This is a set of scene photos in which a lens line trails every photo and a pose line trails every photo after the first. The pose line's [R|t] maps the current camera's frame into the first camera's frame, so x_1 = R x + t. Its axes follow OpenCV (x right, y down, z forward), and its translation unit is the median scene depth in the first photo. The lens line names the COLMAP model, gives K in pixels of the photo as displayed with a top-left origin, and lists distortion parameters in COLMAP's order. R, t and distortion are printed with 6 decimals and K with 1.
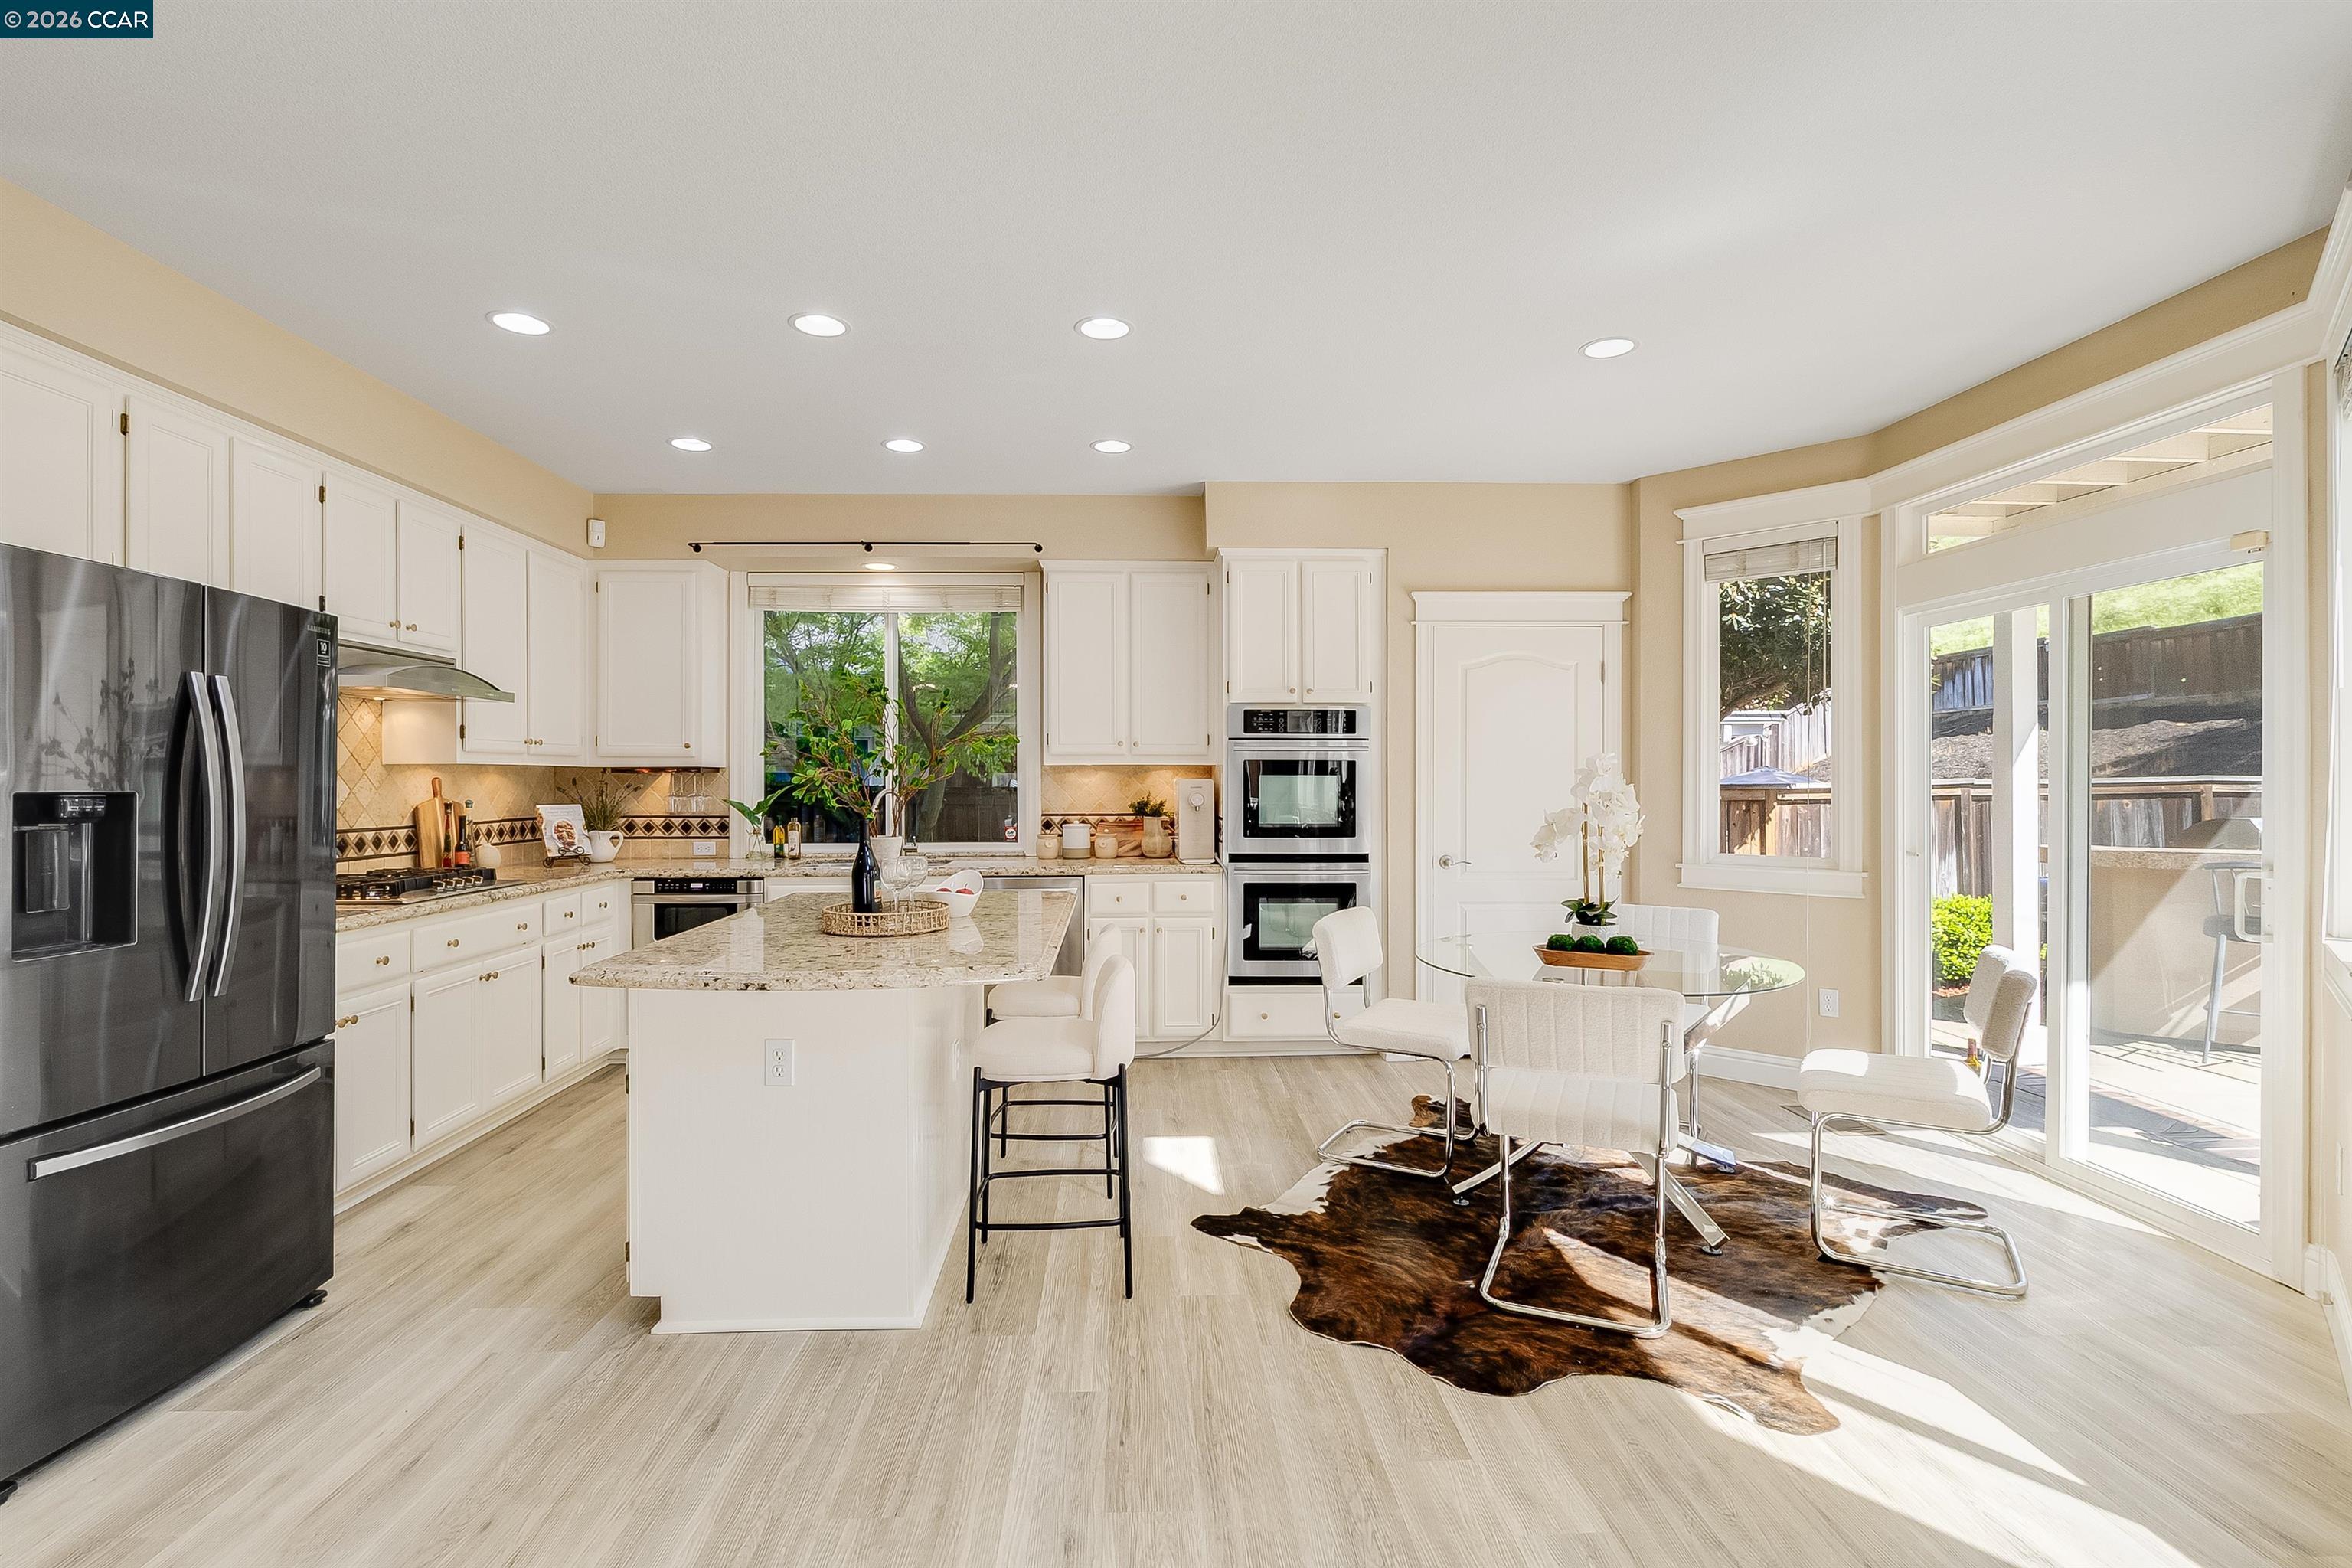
lens RADIAL K [[1157.6, 0, 1176.0], [0, 1157.6, 784.0], [0, 0, 1]] dist [-0.002016, -0.000561]
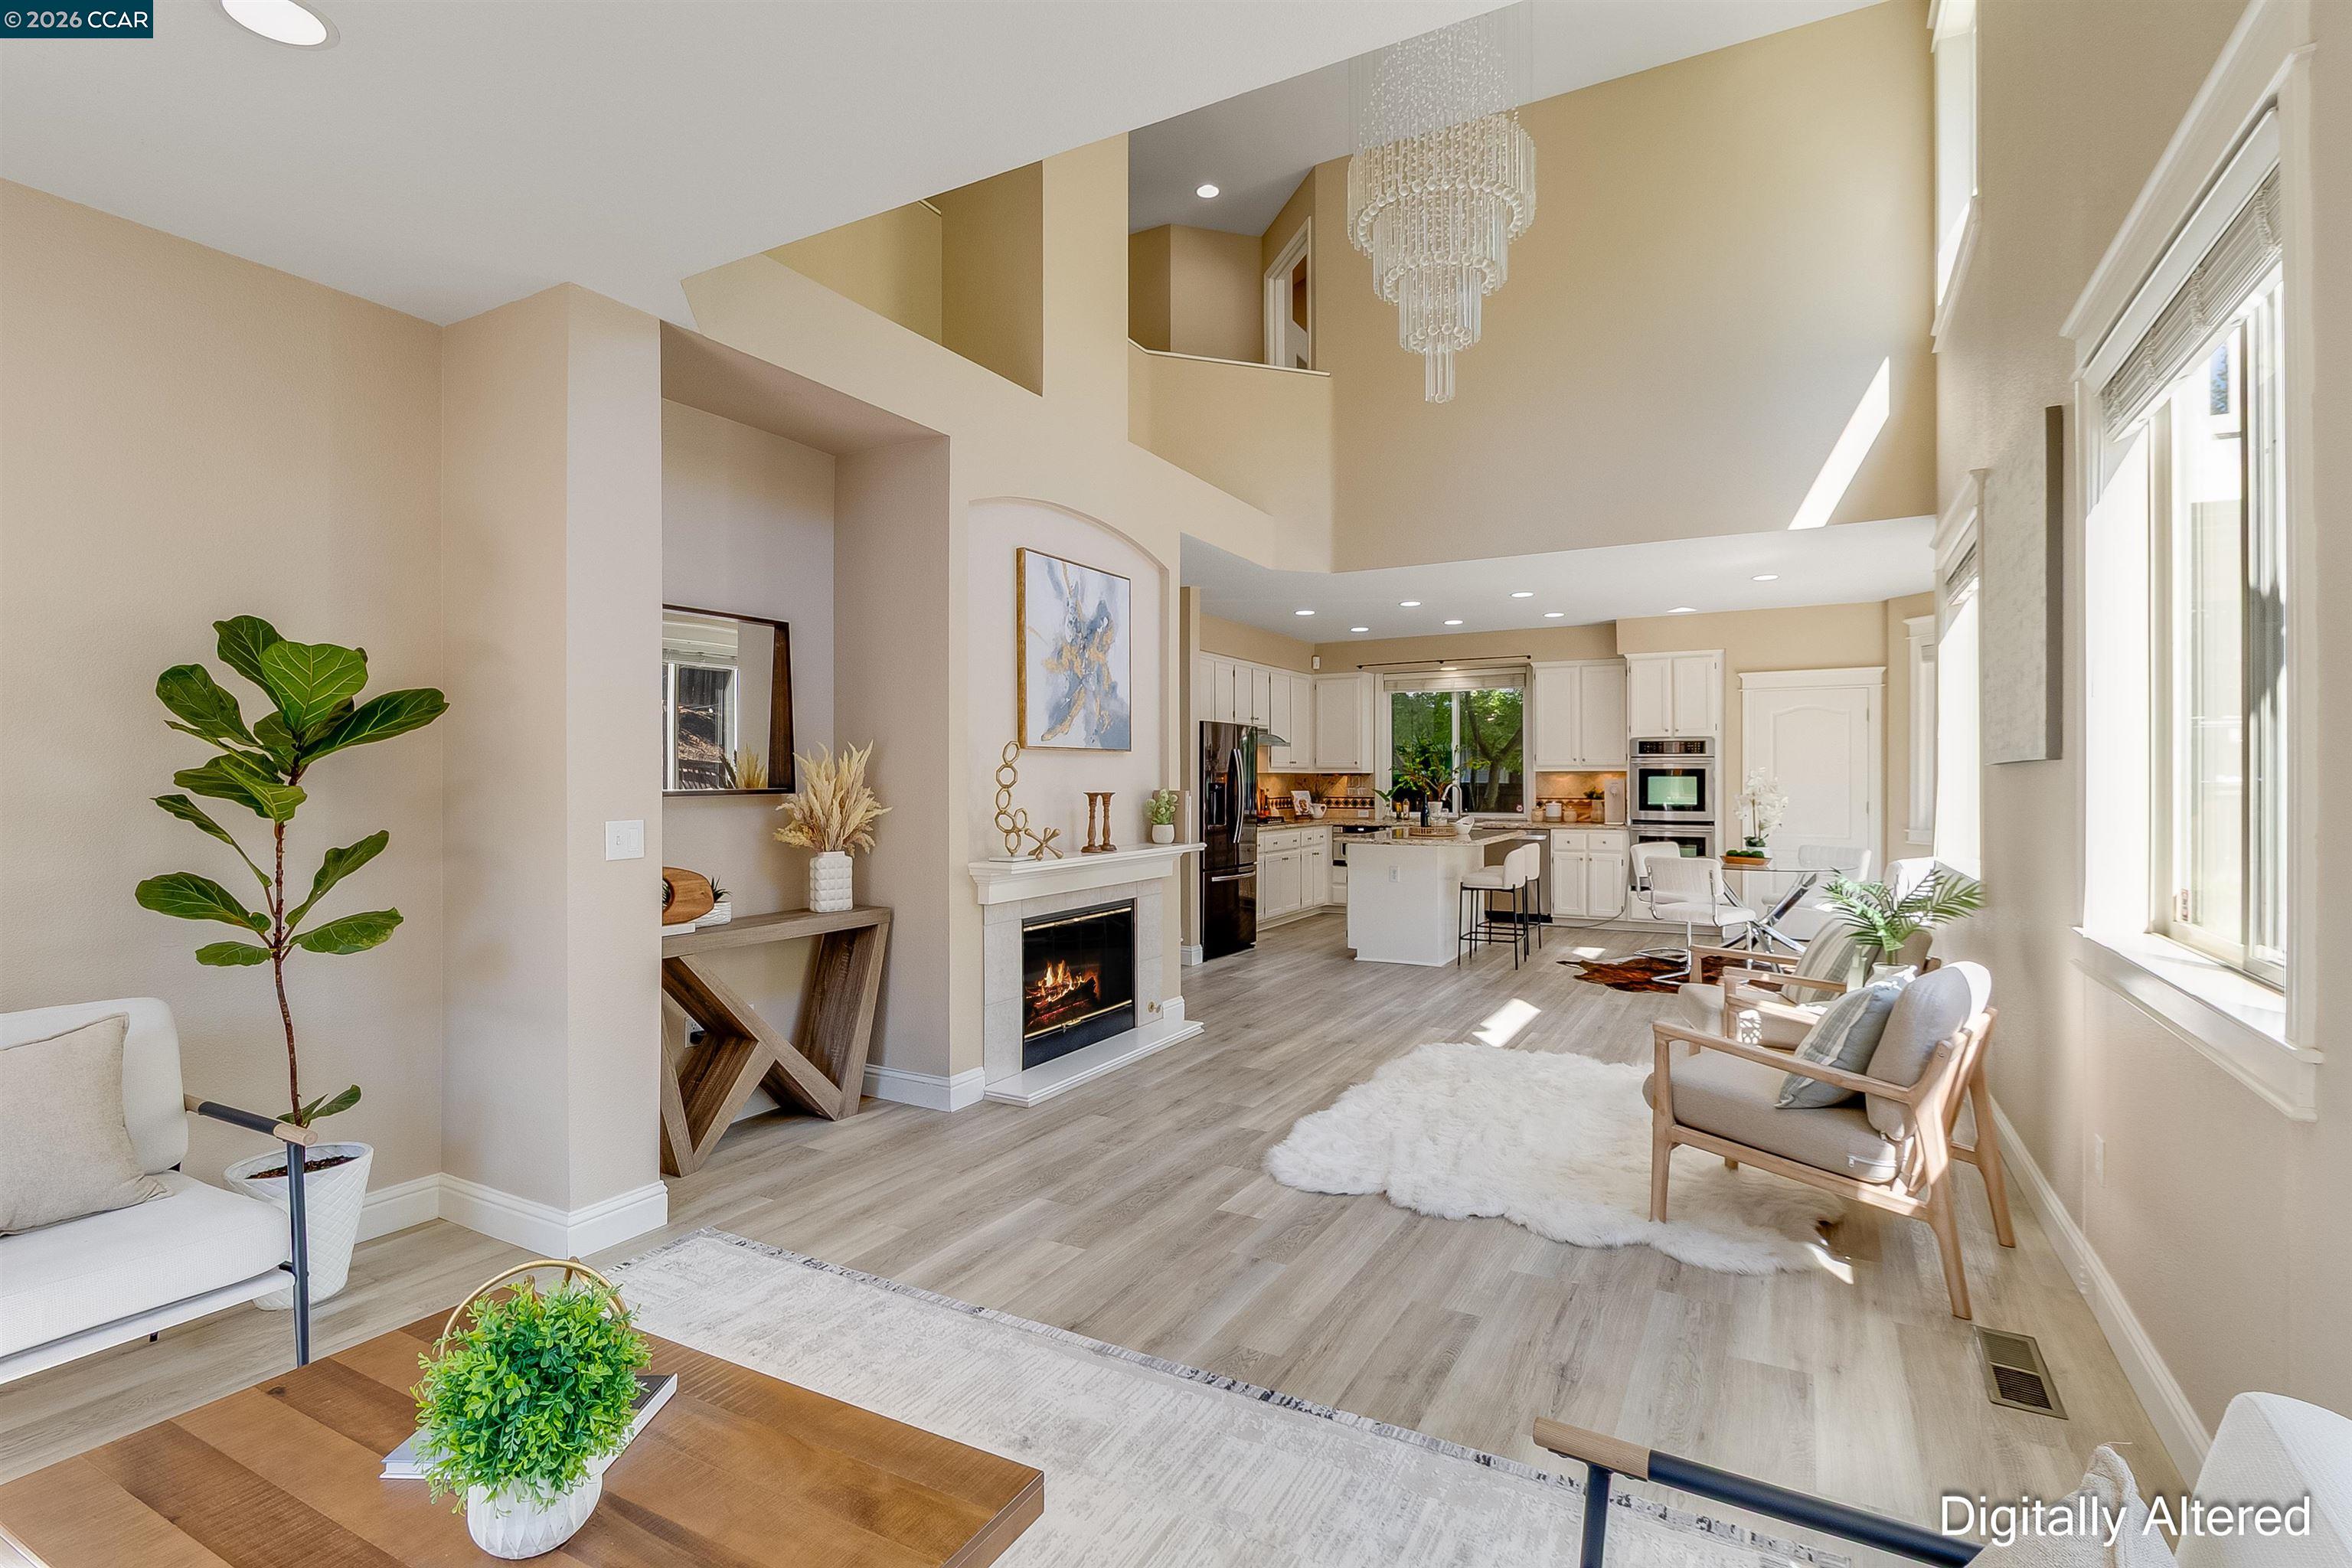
lens RADIAL K [[1119.9, 0, 1215.1], [0, 1119.9, 772.2], [0, 0, 1]] dist [0.001894, -0.000122]
pose [[0.875527, -0.003259, -0.483159, 0.325528], [-0.001334, 0.999957, -0.009162, 0.002248], [0.483168, 0.008666, 0.875485, -0.877121]]
